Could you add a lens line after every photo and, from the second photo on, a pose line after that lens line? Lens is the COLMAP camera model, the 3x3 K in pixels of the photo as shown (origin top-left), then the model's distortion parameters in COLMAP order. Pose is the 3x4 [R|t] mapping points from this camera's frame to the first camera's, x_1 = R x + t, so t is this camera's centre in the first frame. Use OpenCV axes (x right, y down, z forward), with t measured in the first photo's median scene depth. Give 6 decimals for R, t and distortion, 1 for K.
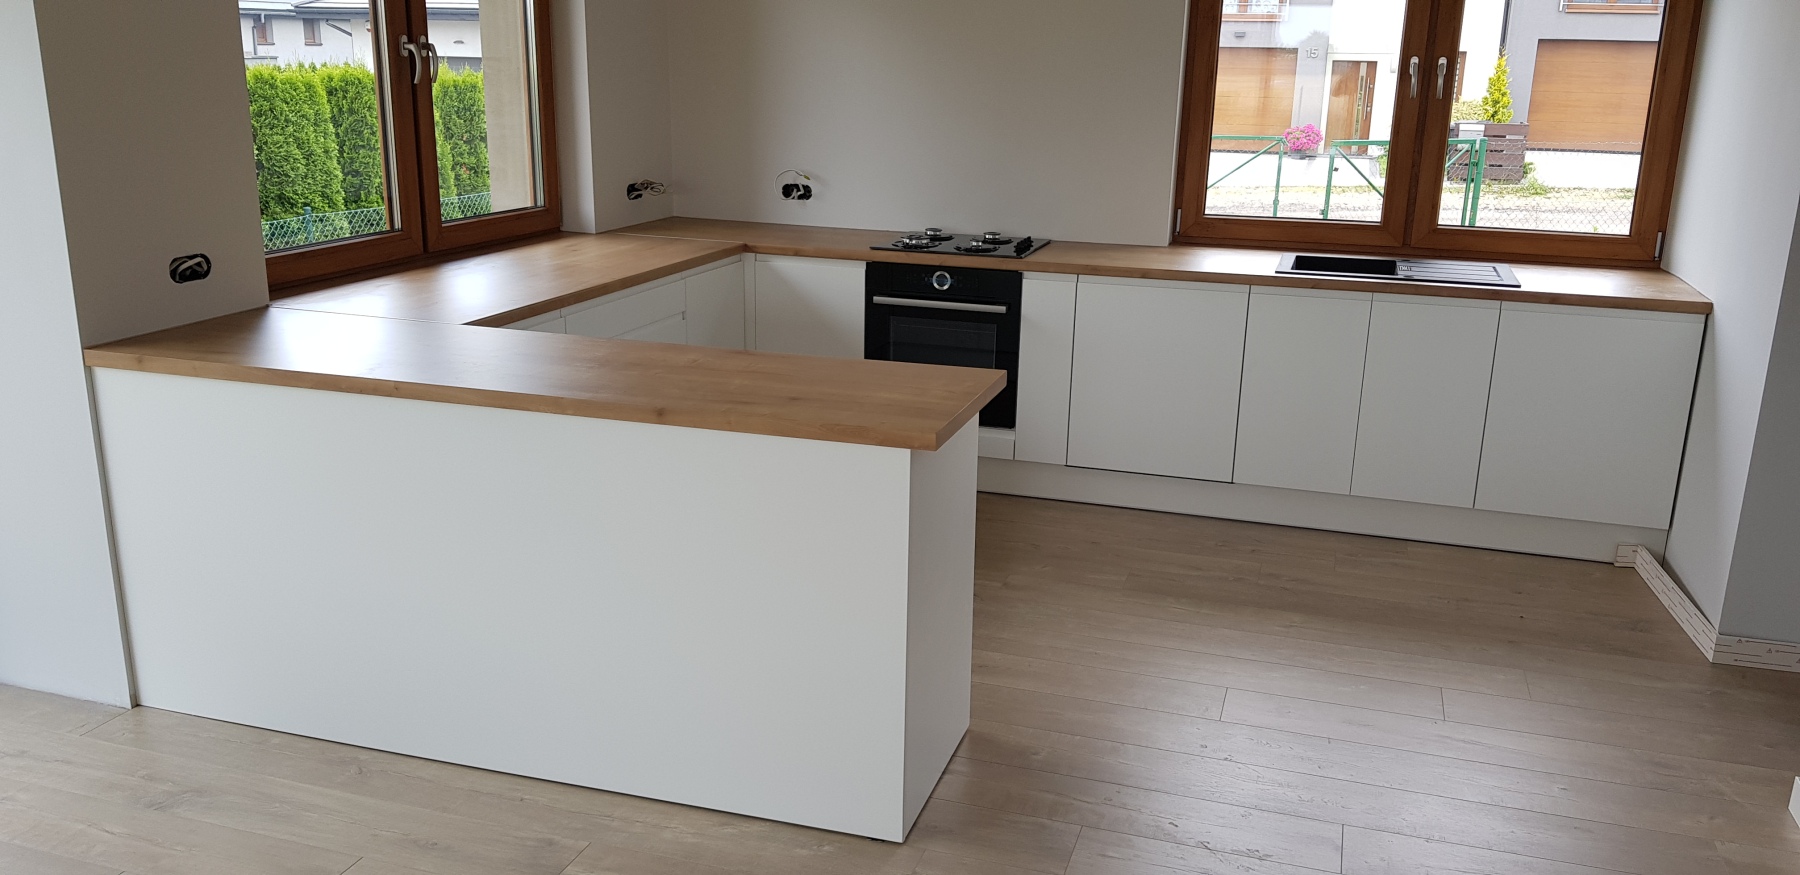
lens RADIAL K [[1385.9, 0, 900.0], [0, 1385.9, 437.5], [0, 0, 1]] dist [0.107202, -0.182106]
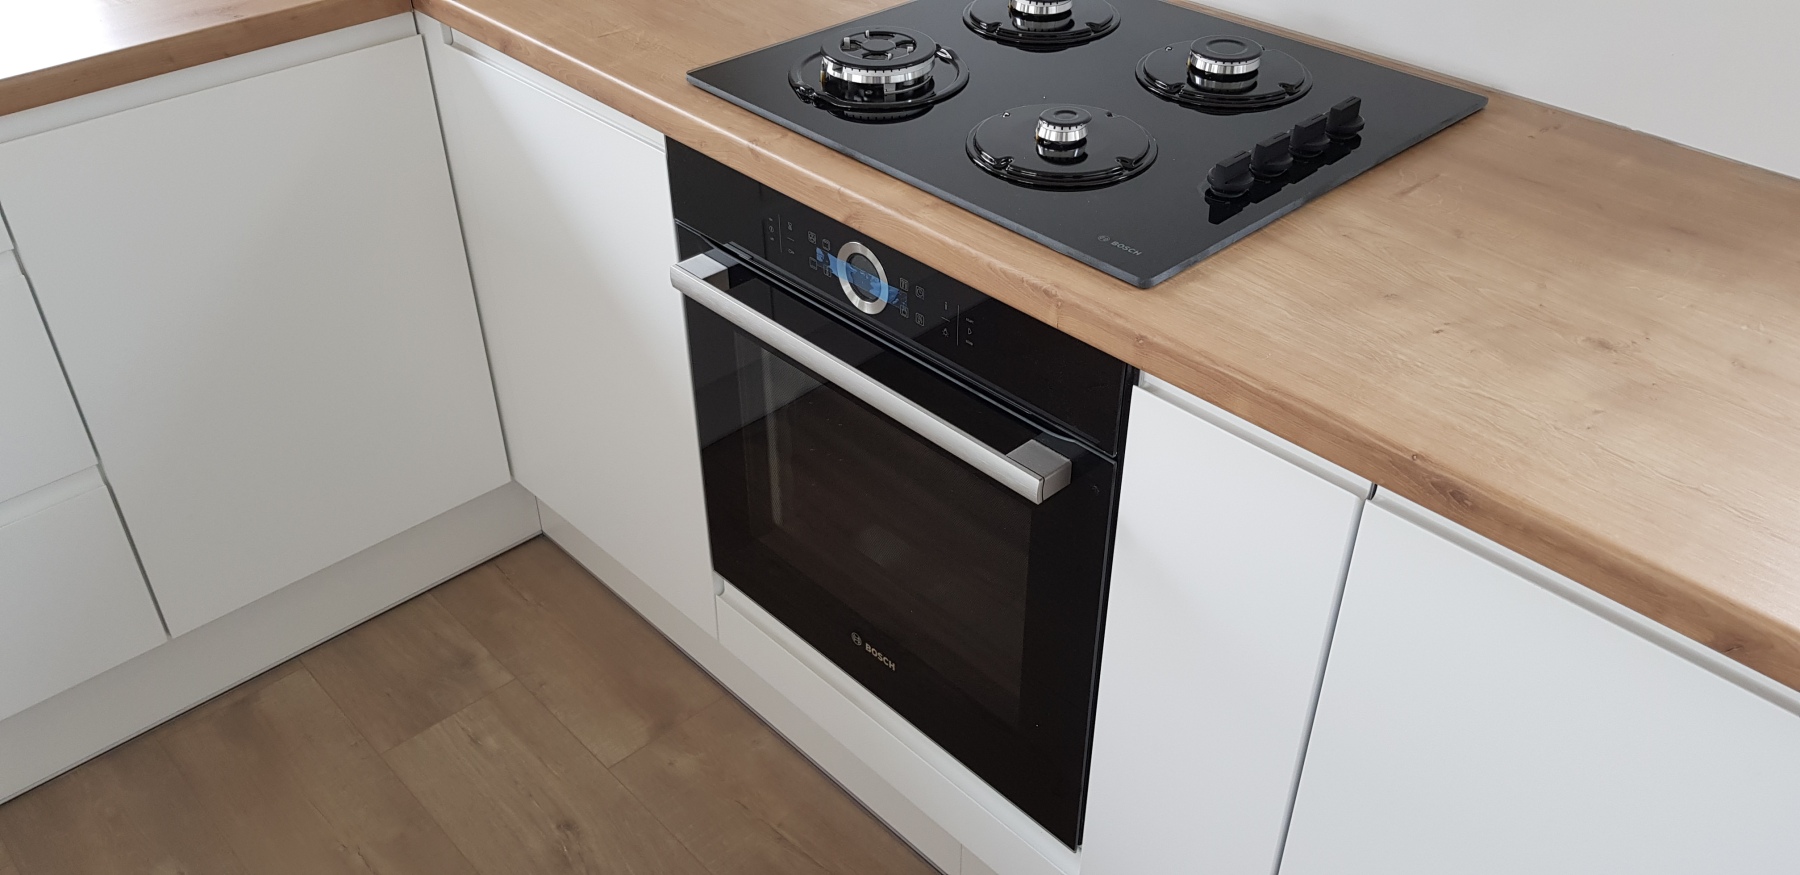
lens RADIAL K [[1387.1, 0, 893.0], [0, 1387.1, 412.4], [0, 0, 1]] dist [0.092700, -0.133804]
pose [[0.863748, 0.264077, -0.429189, 0.144412], [-0.109653, 0.929779, 0.351407, -0.175647], [0.491849, -0.256465, 0.832051, 0.779307]]
